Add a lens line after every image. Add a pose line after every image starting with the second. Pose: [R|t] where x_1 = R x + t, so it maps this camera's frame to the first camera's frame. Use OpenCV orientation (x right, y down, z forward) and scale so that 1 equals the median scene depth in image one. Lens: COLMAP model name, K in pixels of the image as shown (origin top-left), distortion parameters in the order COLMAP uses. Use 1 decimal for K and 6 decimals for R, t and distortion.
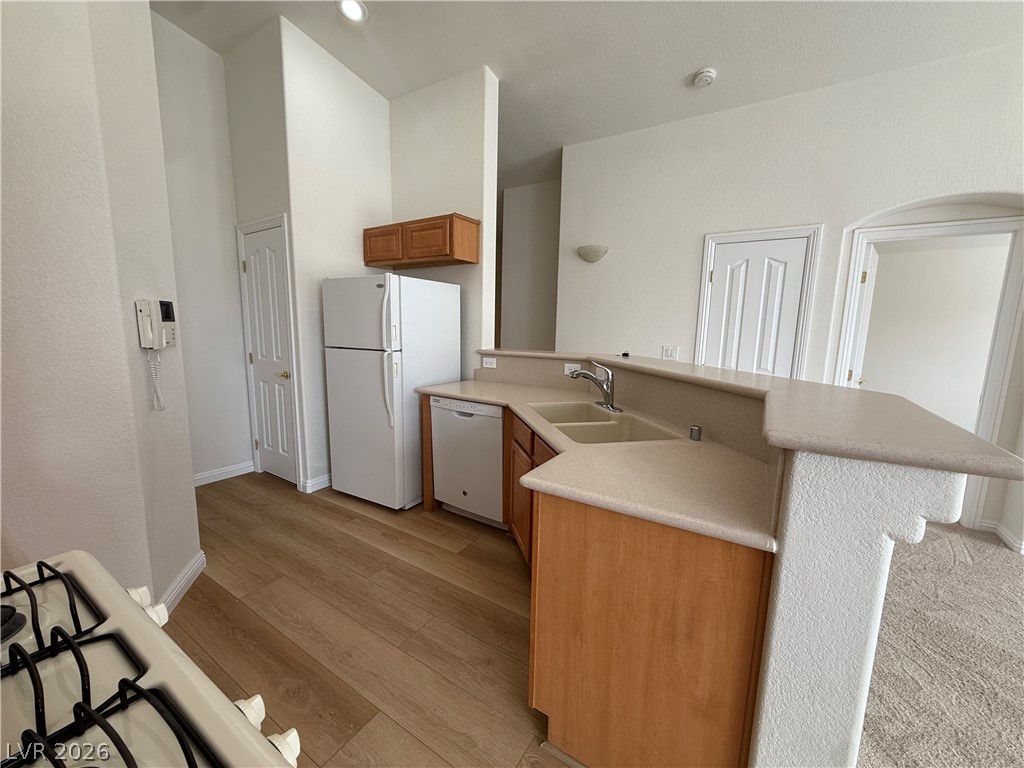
lens RADIAL K [[407.7, 0, 510.1], [0, 407.7, 385.2], [0, 0, 1]] dist [0.000339, -0.000084]
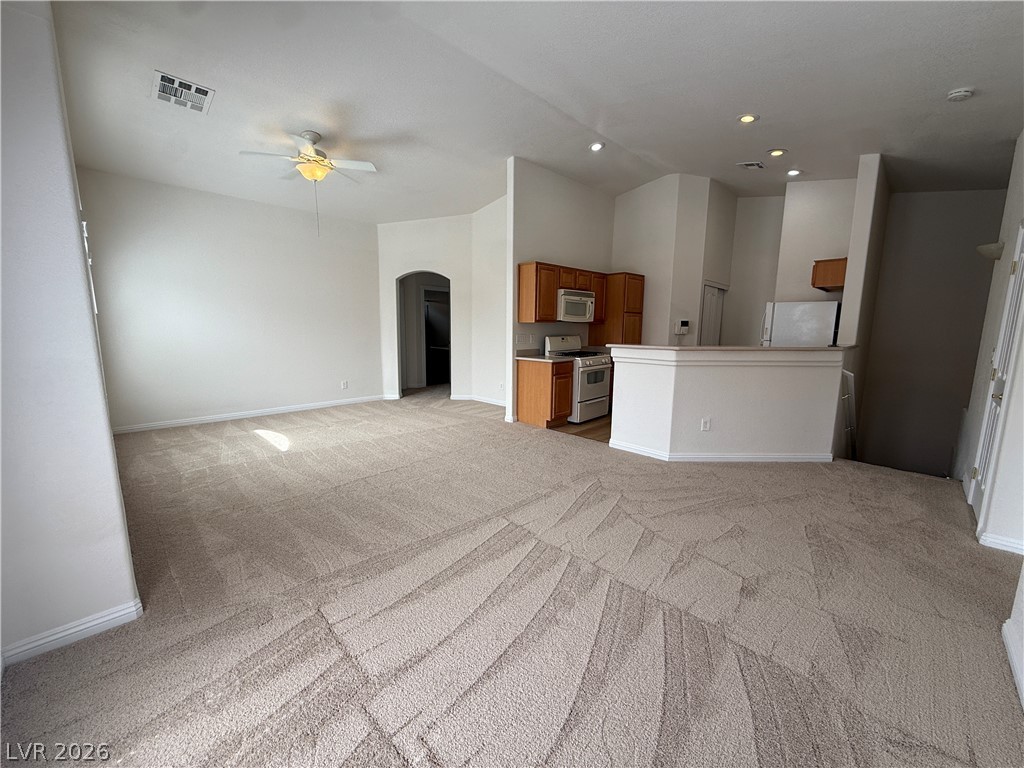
lens RADIAL K [[407.7, 0, 510.1], [0, 407.7, 385.2], [0, 0, 1]] dist [0.000339, -0.000084]
pose [[-0.207560, 0.122002, -0.970584, 1.677559], [-0.155982, 0.975370, 0.155961, 0.011911], [0.965706, 0.183765, -0.183418, 0.167600]]
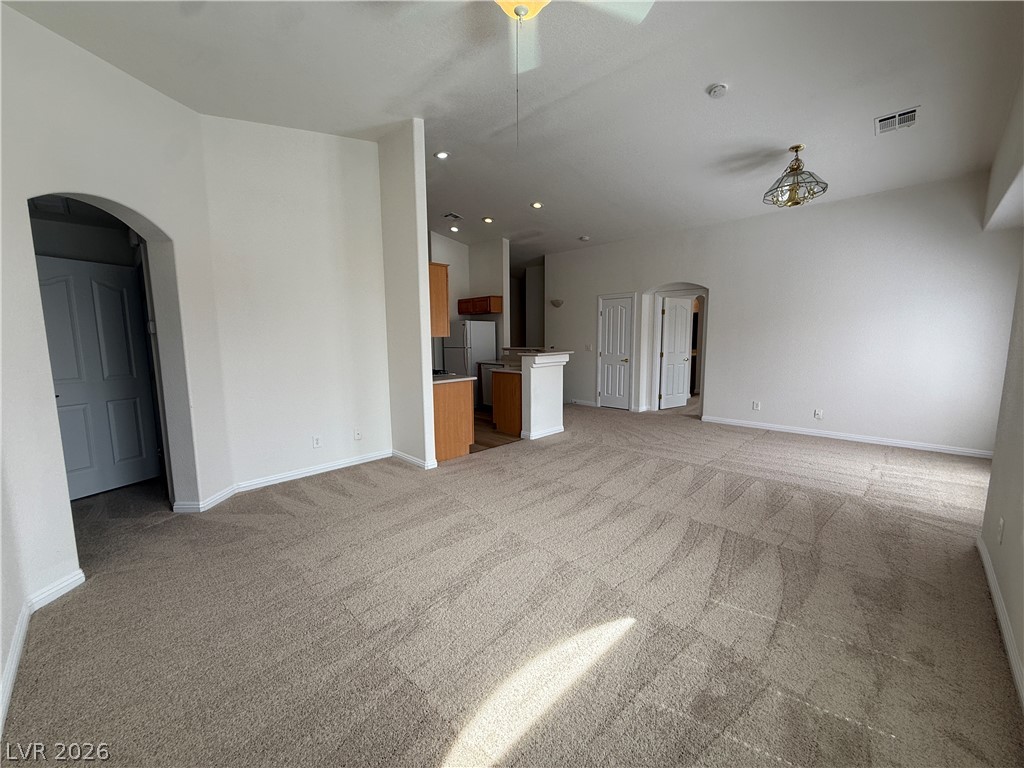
lens RADIAL K [[407.7, 0, 510.1], [0, 407.7, 385.2], [0, 0, 1]] dist [0.000339, -0.000084]
pose [[0.977385, -0.004455, -0.211422, 0.500175], [-0.001127, 0.999654, -0.026276, 0.210298], [0.211466, 0.025920, 0.977042, -1.422107]]
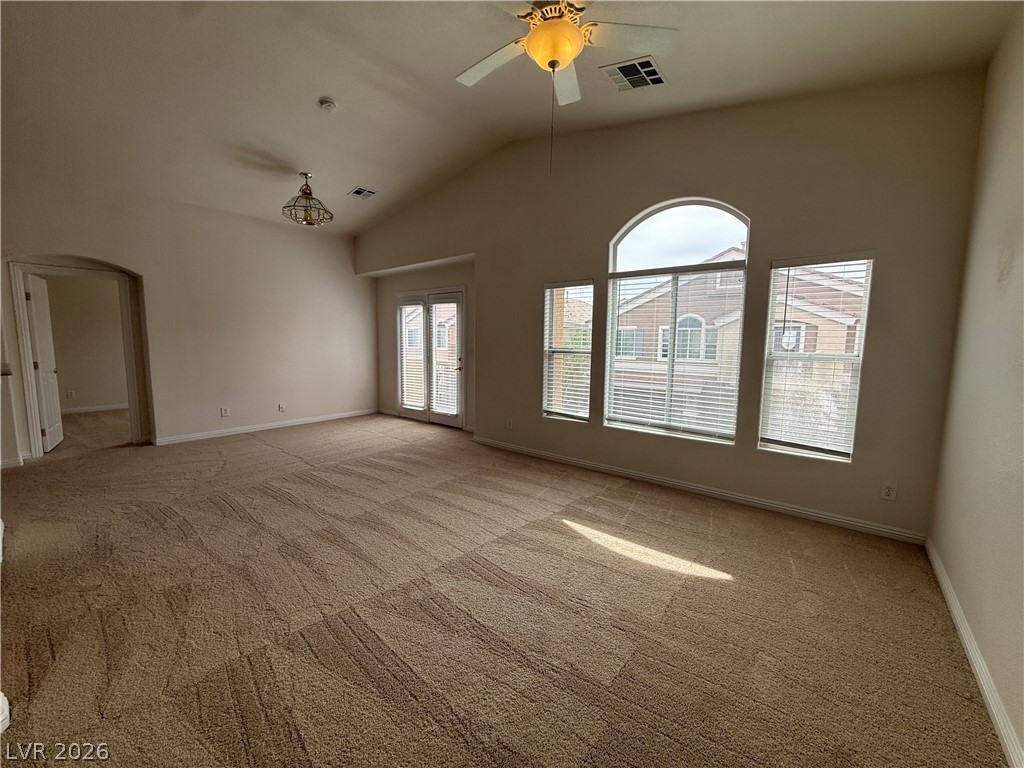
lens RADIAL K [[407.7, 0, 510.1], [0, 407.7, 385.2], [0, 0, 1]] dist [0.000339, -0.000084]
pose [[0.115589, -0.128036, 0.985011, -0.384595], [0.136494, 0.984298, 0.111926, 0.109265], [-0.983874, 0.121511, 0.131251, -0.801312]]
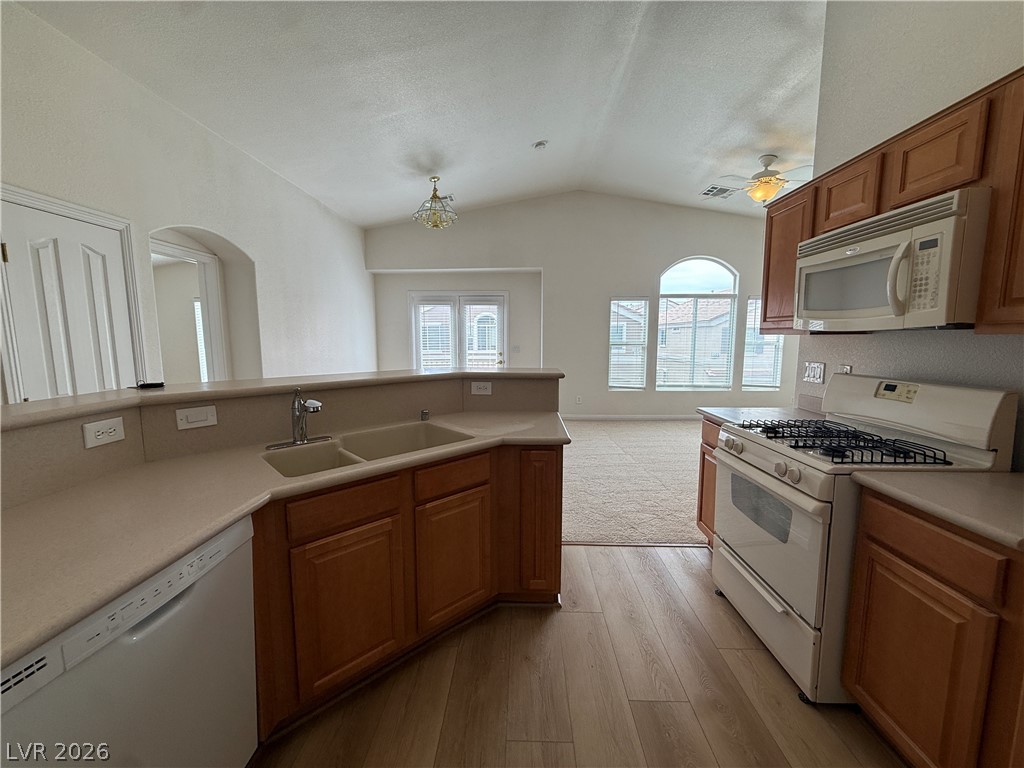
lens RADIAL K [[407.7, 0, 510.1], [0, 407.7, 385.2], [0, 0, 1]] dist [0.000339, -0.000084]
pose [[-0.515434, -0.121859, 0.848220, -0.441389], [0.116397, 0.970708, 0.210187, -0.123396], [-0.848987, 0.207068, -0.486152, 0.733244]]
